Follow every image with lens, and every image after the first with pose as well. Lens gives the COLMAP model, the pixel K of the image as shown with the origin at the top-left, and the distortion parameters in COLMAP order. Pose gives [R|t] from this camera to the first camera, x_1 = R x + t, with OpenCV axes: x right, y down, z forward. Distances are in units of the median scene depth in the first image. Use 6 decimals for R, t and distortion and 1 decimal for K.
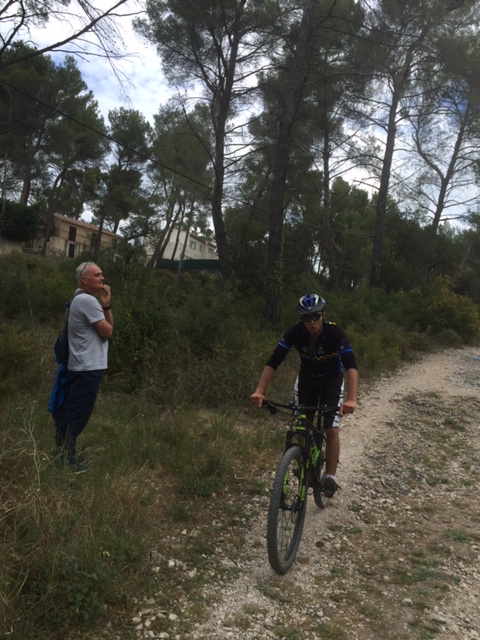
lens RADIAL K [[547.2, 0, 261.5], [0, 547.2, 332.9], [0, 0, 1]] dist [0.113700, -0.111598]
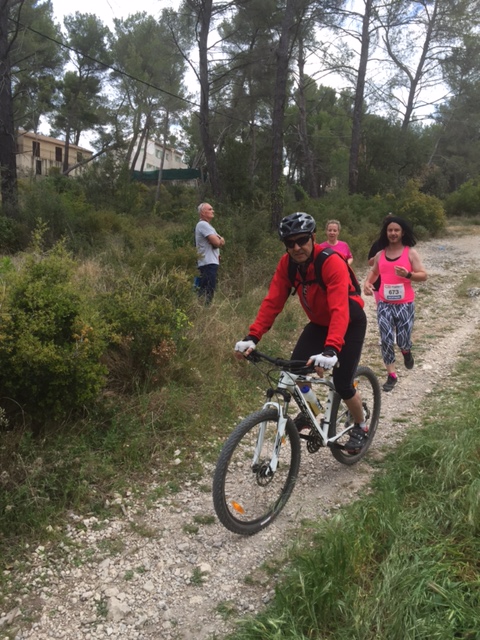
lens RADIAL K [[547.2, 0, 238.6], [0, 547.2, 312.6], [0, 0, 1]] dist [0.113700, -0.111598]
pose [[0.998538, -0.053081, 0.010182, -0.030617], [0.051320, 0.990250, 0.129503, 0.000729], [-0.016957, -0.128792, 0.991527, -0.083563]]
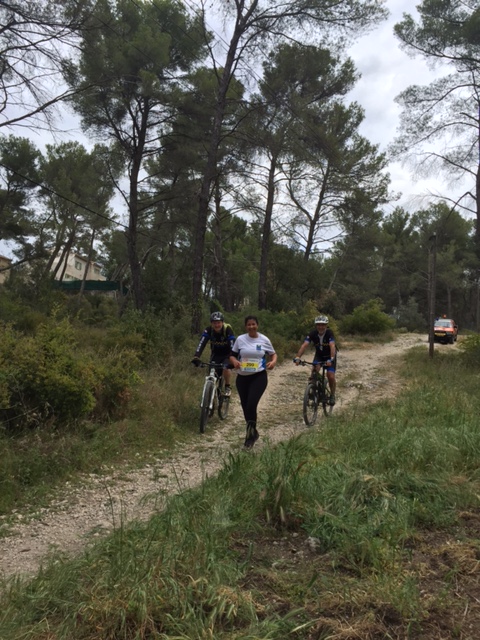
lens RADIAL K [[547.2, 0, 245.8], [0, 547.2, 309.4], [0, 0, 1]] dist [0.113700, -0.111598]
pose [[0.982642, -0.001575, 0.185506, -0.040398], [0.016239, 0.996856, -0.077556, 0.009950], [-0.184801, 0.079222, 0.979578, -0.143502]]
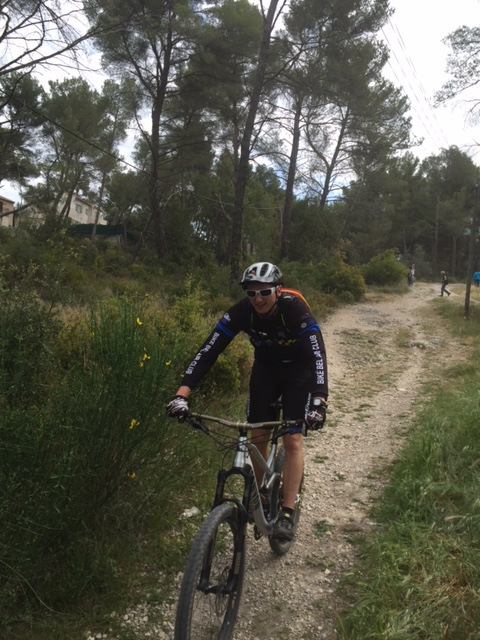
lens RADIAL K [[547.2, 0, 250.5], [0, 547.2, 304.6], [0, 0, 1]] dist [0.113700, -0.111598]
pose [[0.979989, -0.008046, 0.198887, -0.075795], [0.005542, 0.999898, 0.013140, 0.002160], [-0.198972, -0.011775, 0.979934, -0.129699]]
